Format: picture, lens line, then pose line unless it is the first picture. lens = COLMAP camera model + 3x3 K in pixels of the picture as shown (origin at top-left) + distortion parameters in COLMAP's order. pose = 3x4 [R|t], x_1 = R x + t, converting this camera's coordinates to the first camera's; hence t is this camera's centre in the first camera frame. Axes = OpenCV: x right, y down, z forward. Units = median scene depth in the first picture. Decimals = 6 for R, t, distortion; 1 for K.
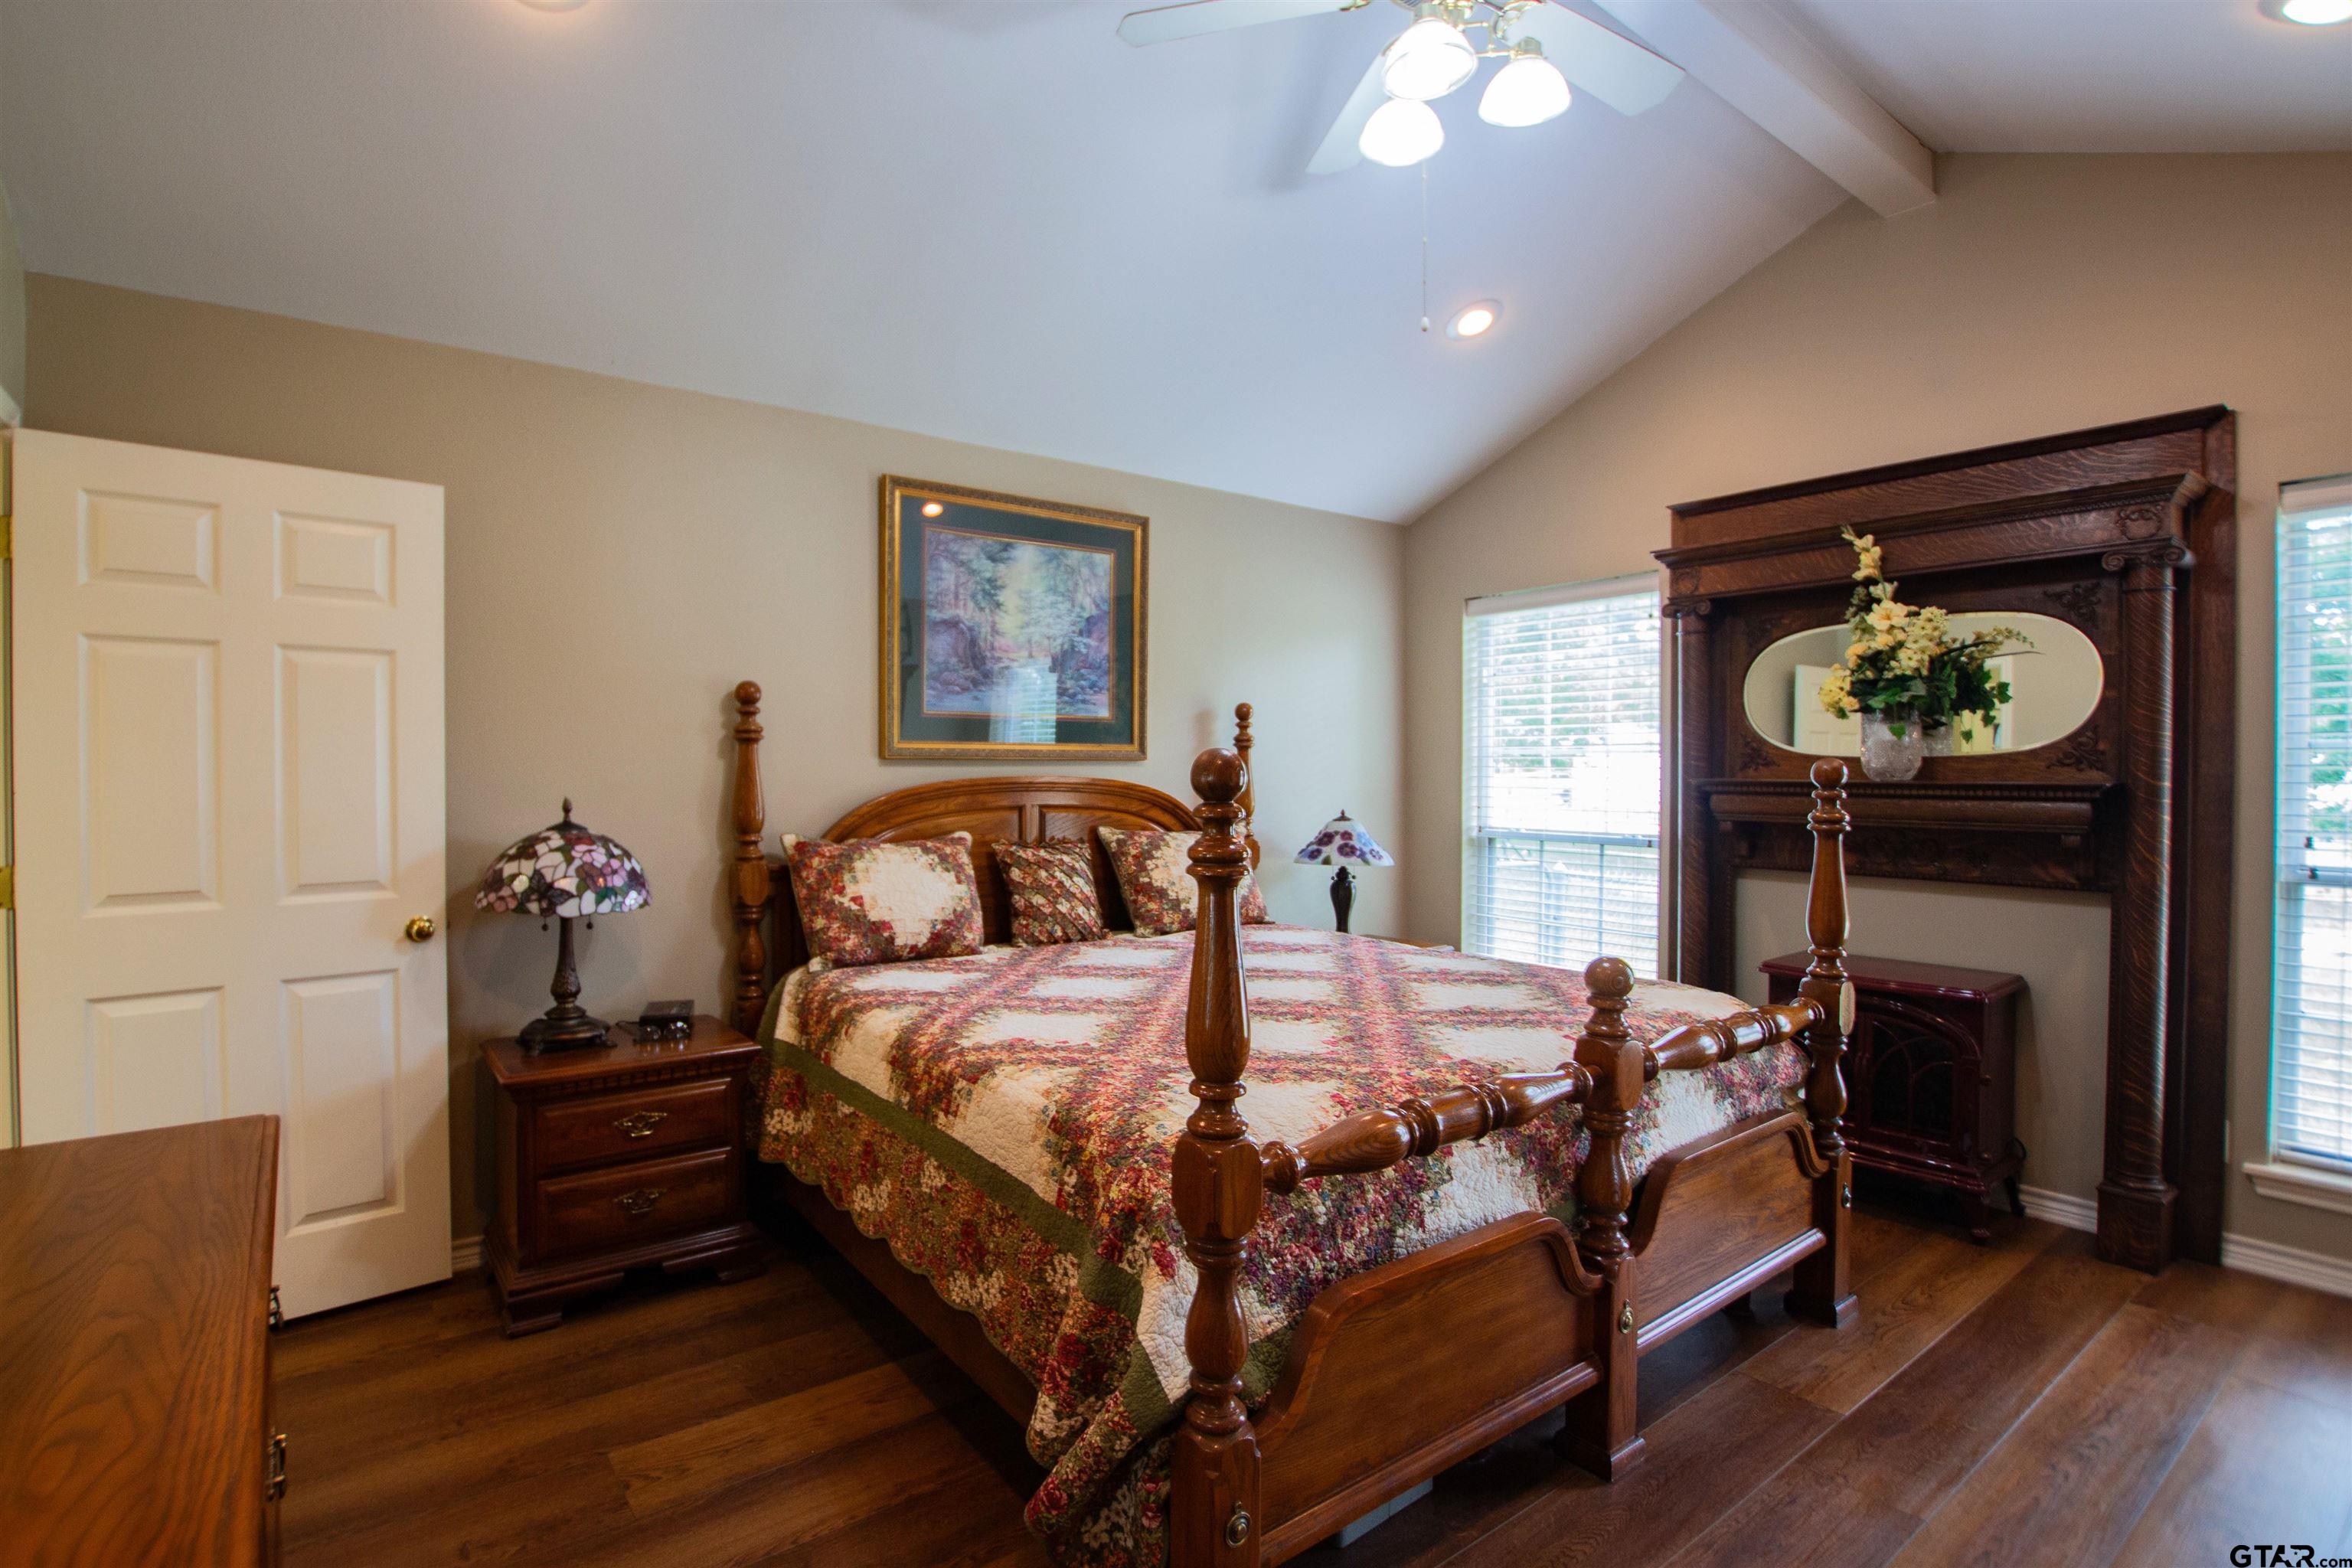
lens RADIAL K [[1165.8, 0, 1140.7], [0, 1165.8, 772.7], [0, 0, 1]] dist [-0.032913, 0.005166]
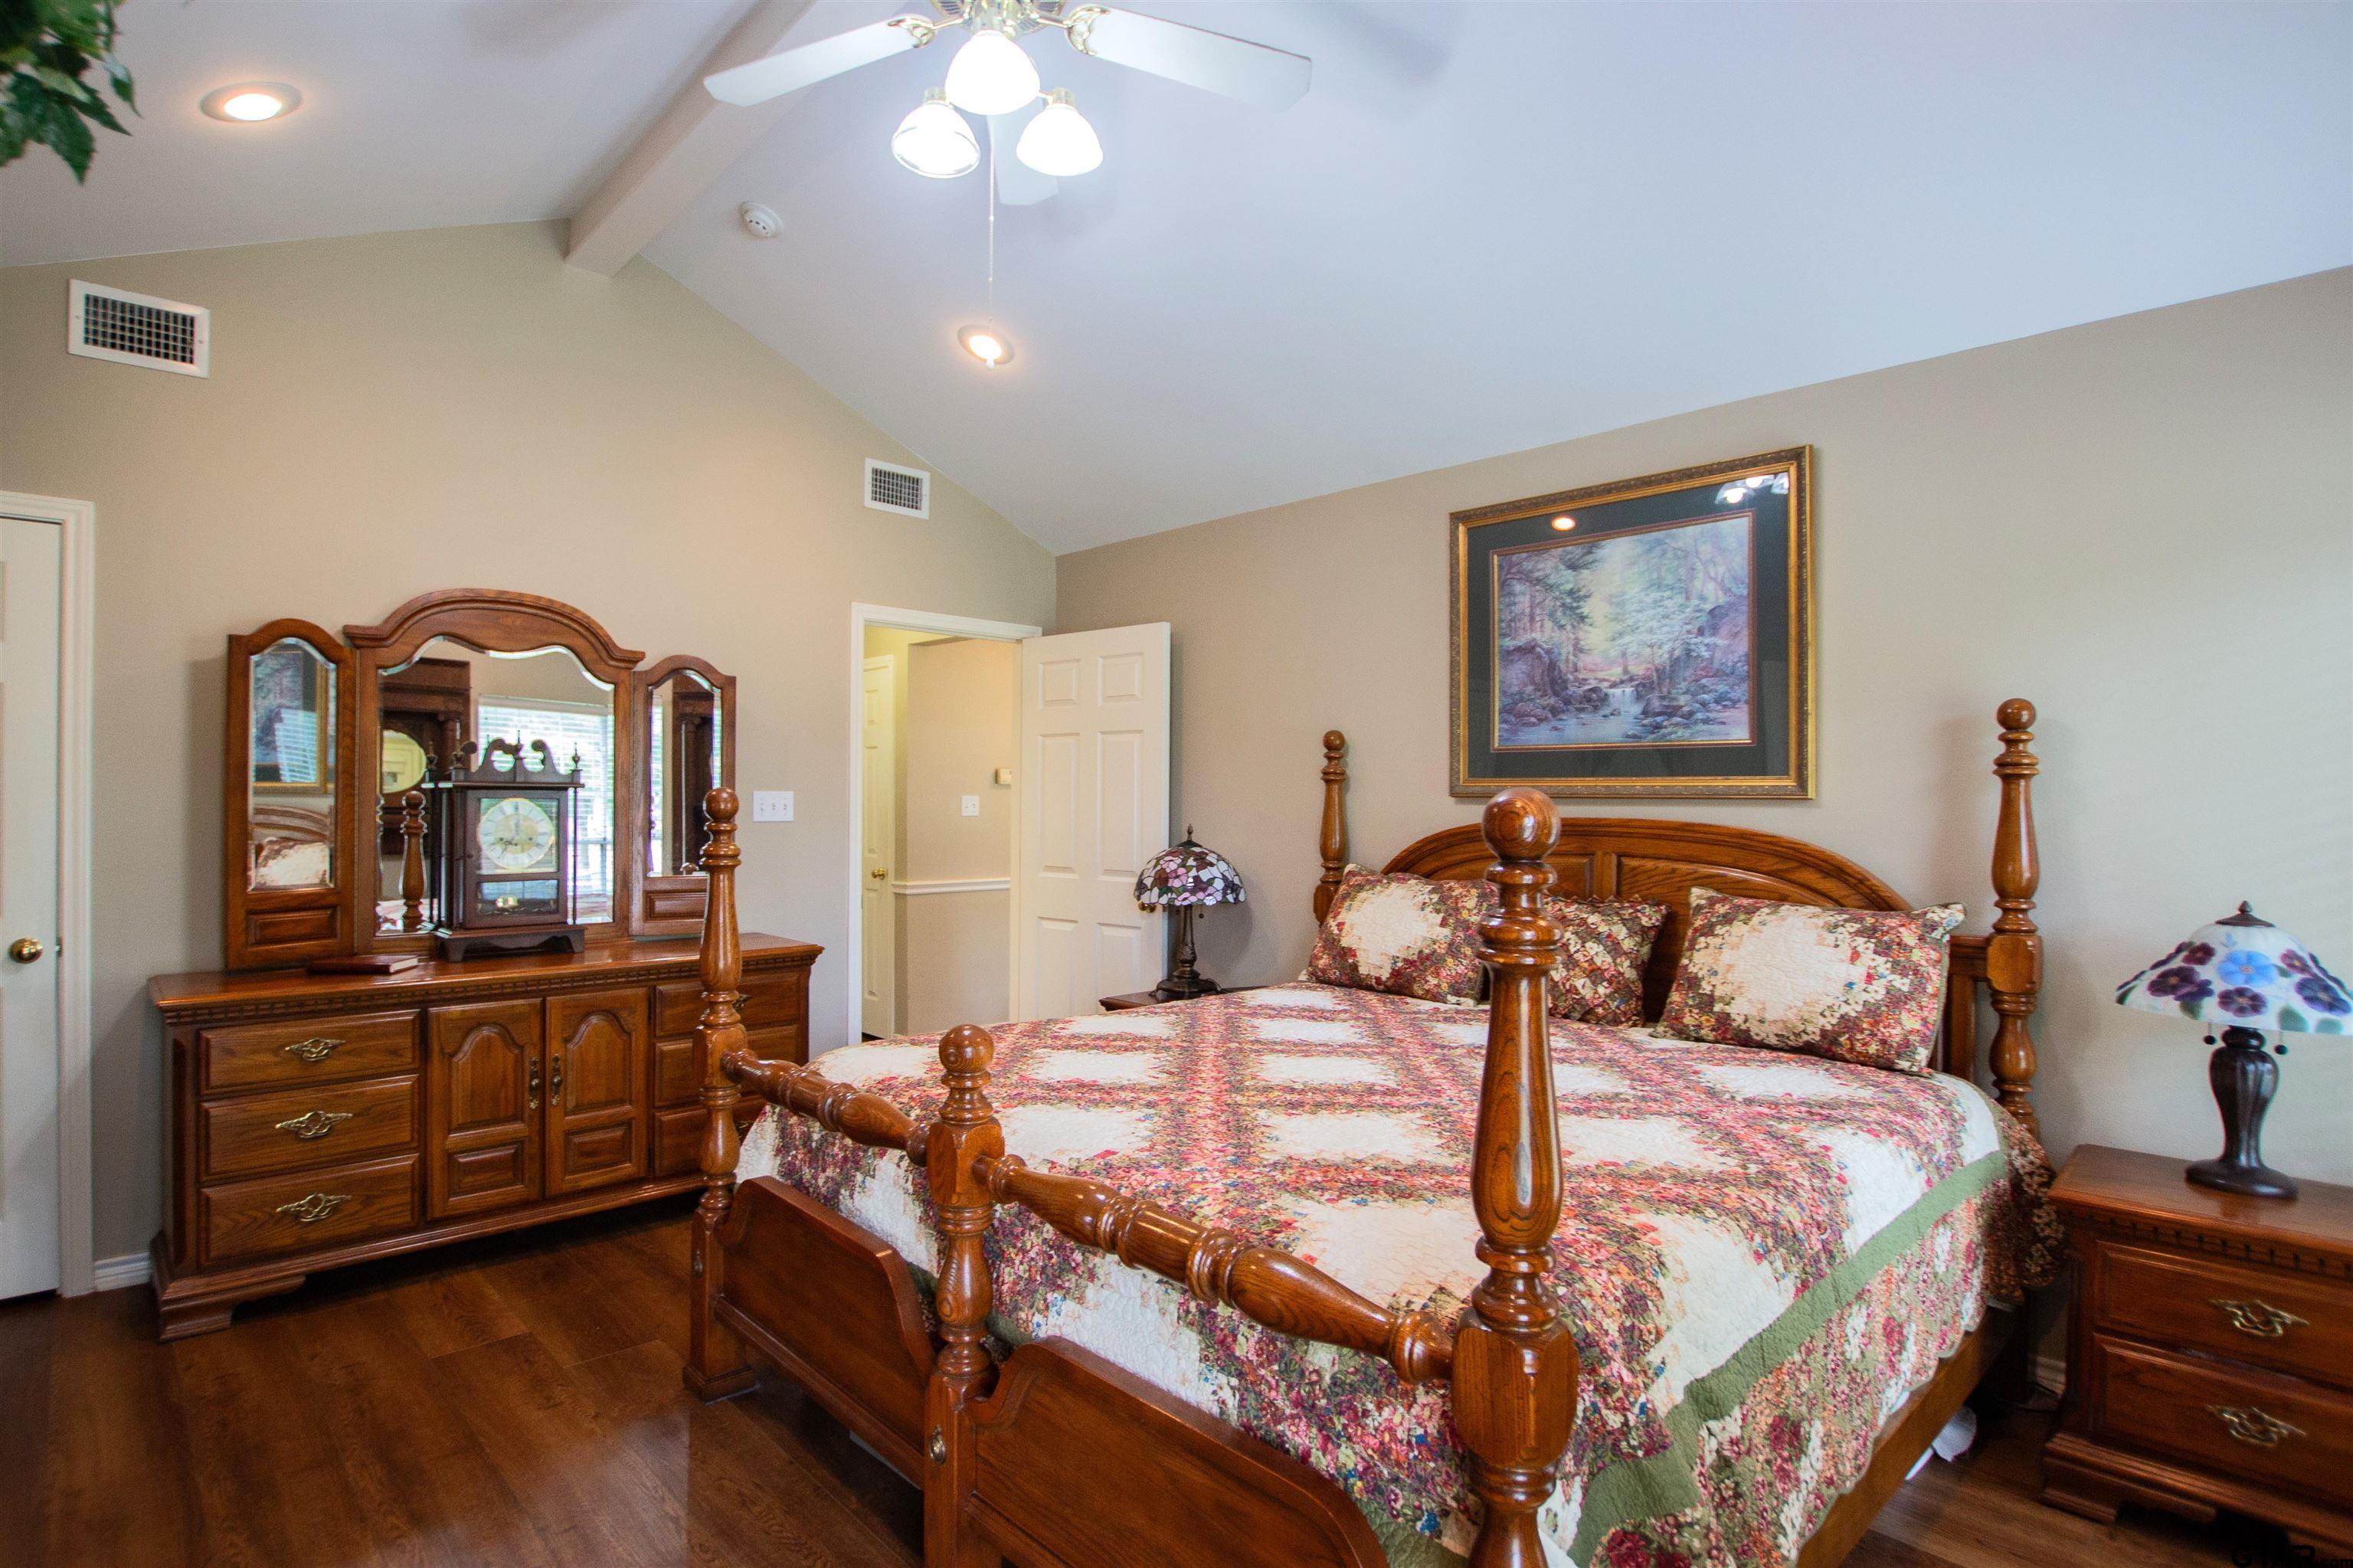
lens RADIAL K [[1166.3, 0, 1146.5], [0, 1166.3, 796.0], [0, 0, 1]] dist [-0.032913, 0.005166]
pose [[0.104395, -0.001853, -0.994534, 0.717290], [-0.012902, 0.999912, -0.003218, -0.005687], [0.994452, 0.013168, 0.104362, 0.607639]]
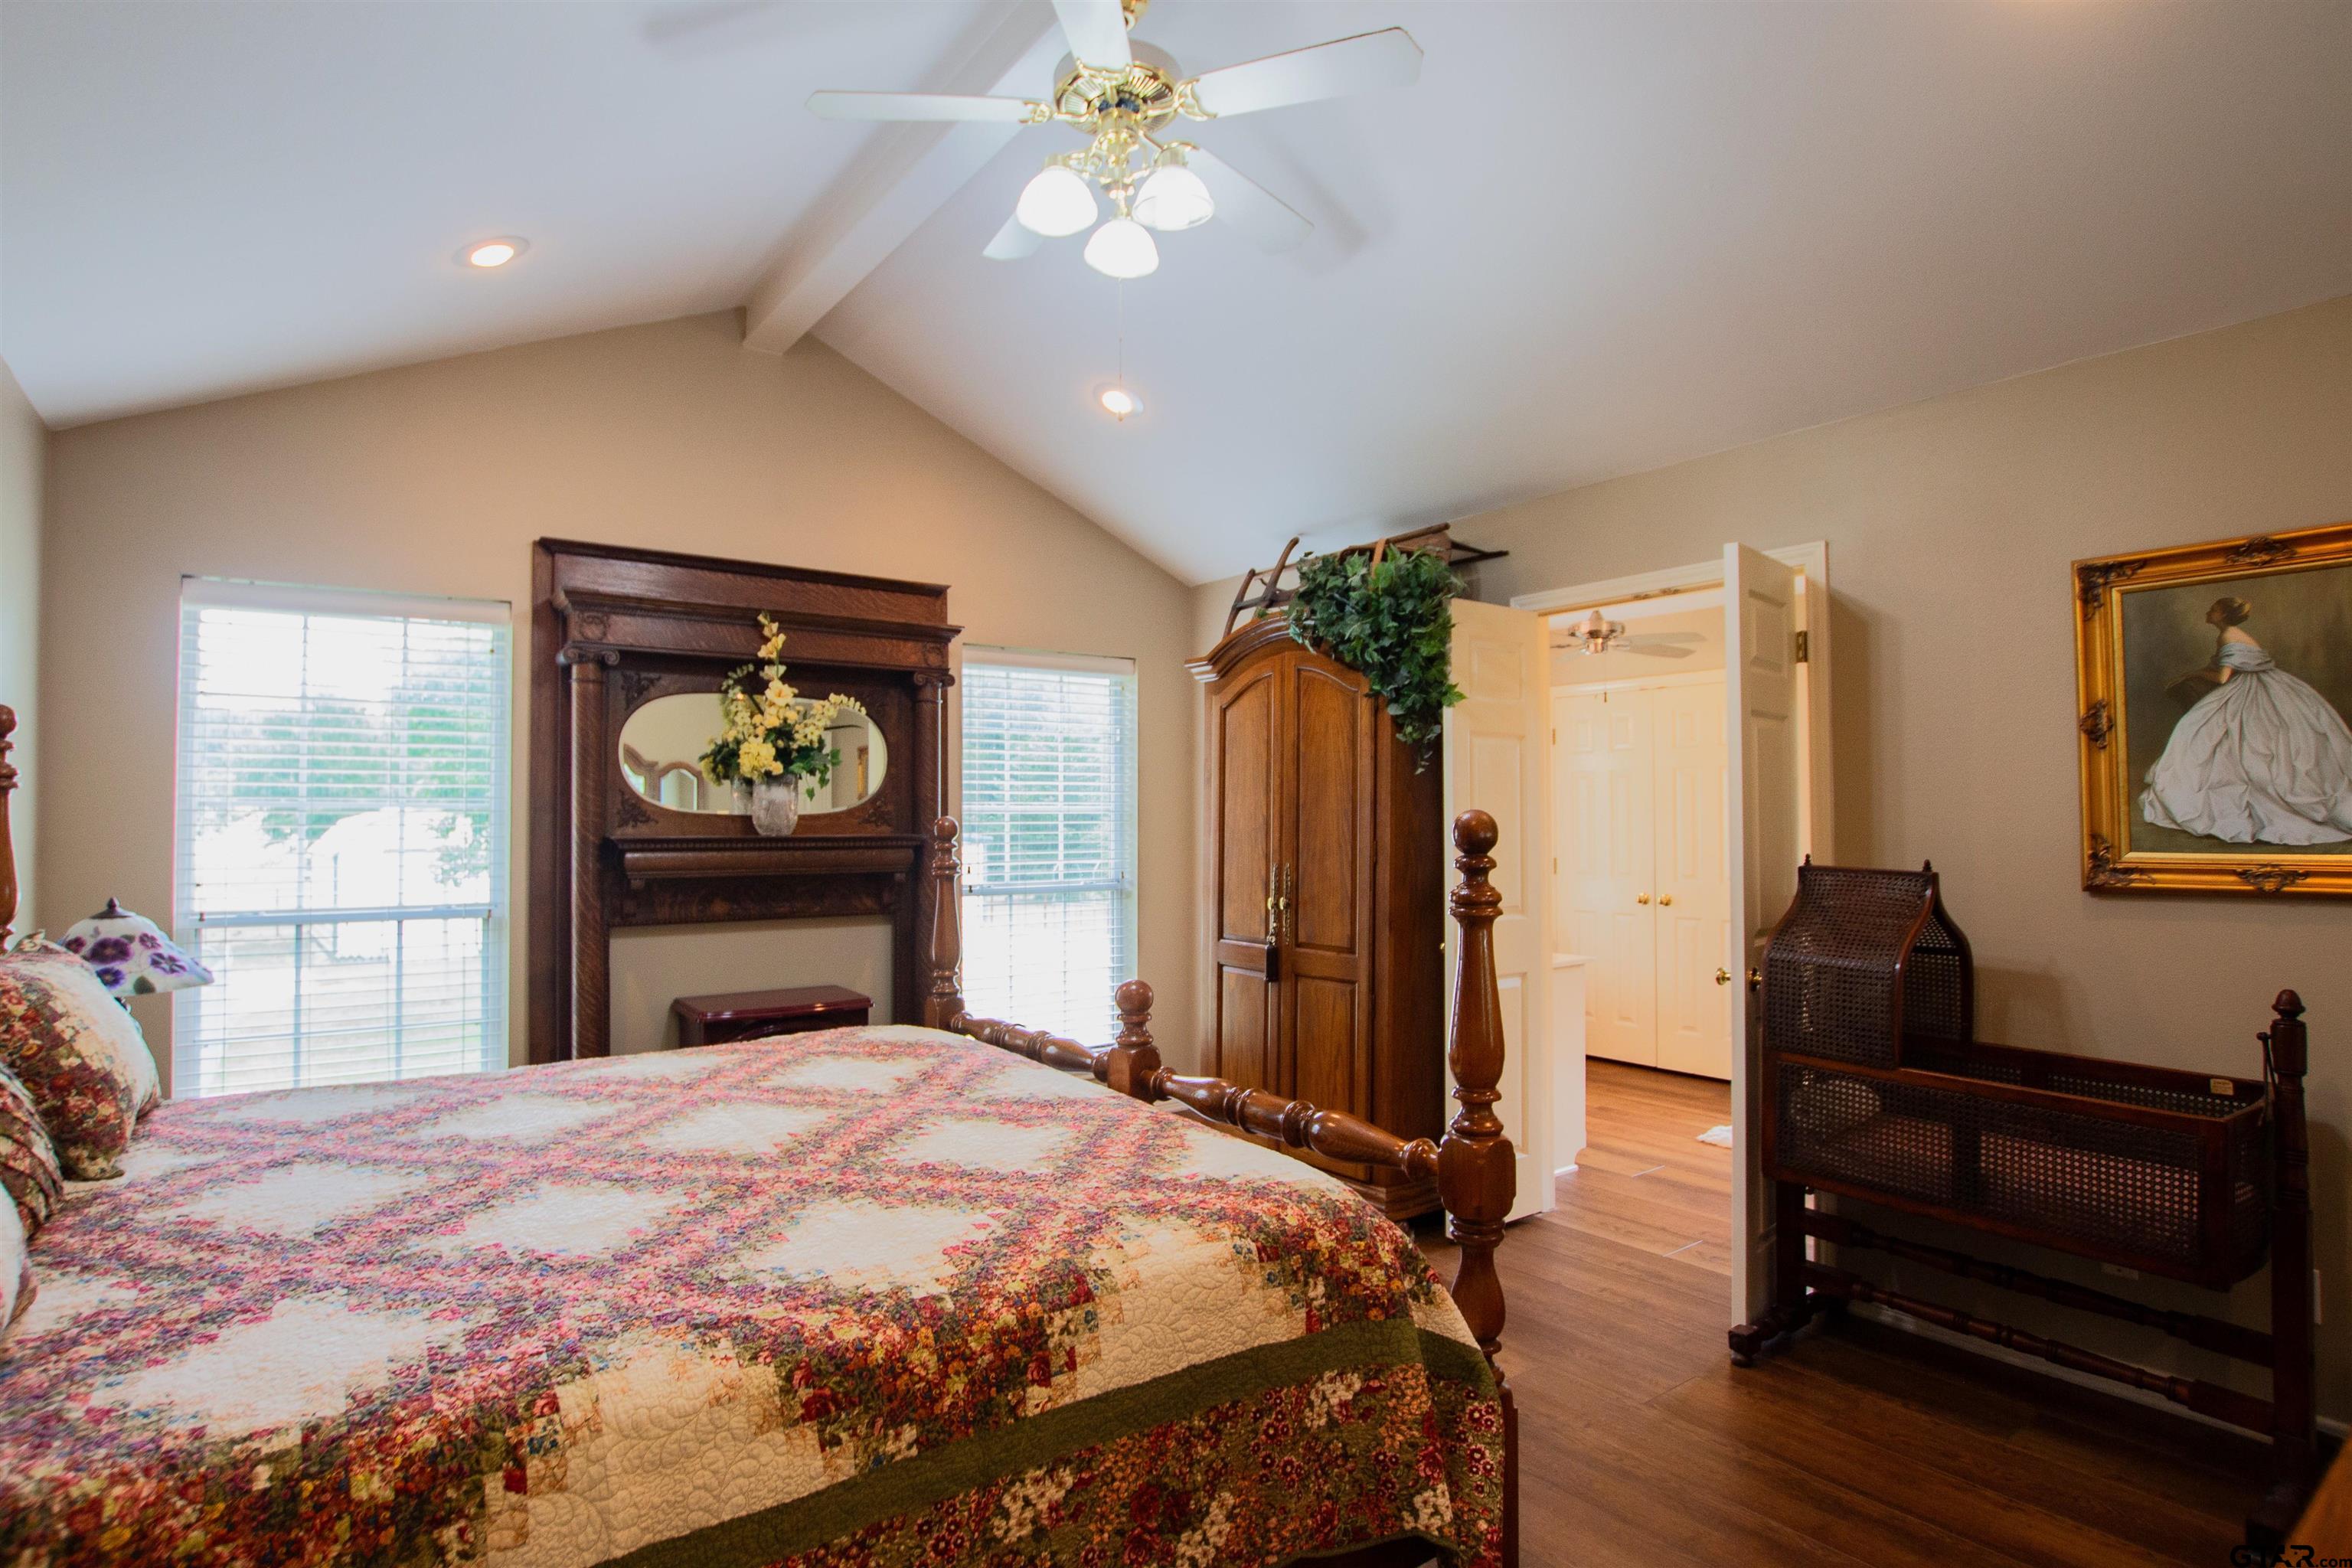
lens RADIAL K [[1165.8, 0, 1159.1], [0, 1165.8, 788.4], [0, 0, 1]] dist [-0.032913, 0.005166]
pose [[-0.003969, 0.027748, 0.999607, -0.487564], [0.005932, 0.999598, -0.027724, -0.005075], [-0.999975, 0.005820, -0.004132, 0.572722]]
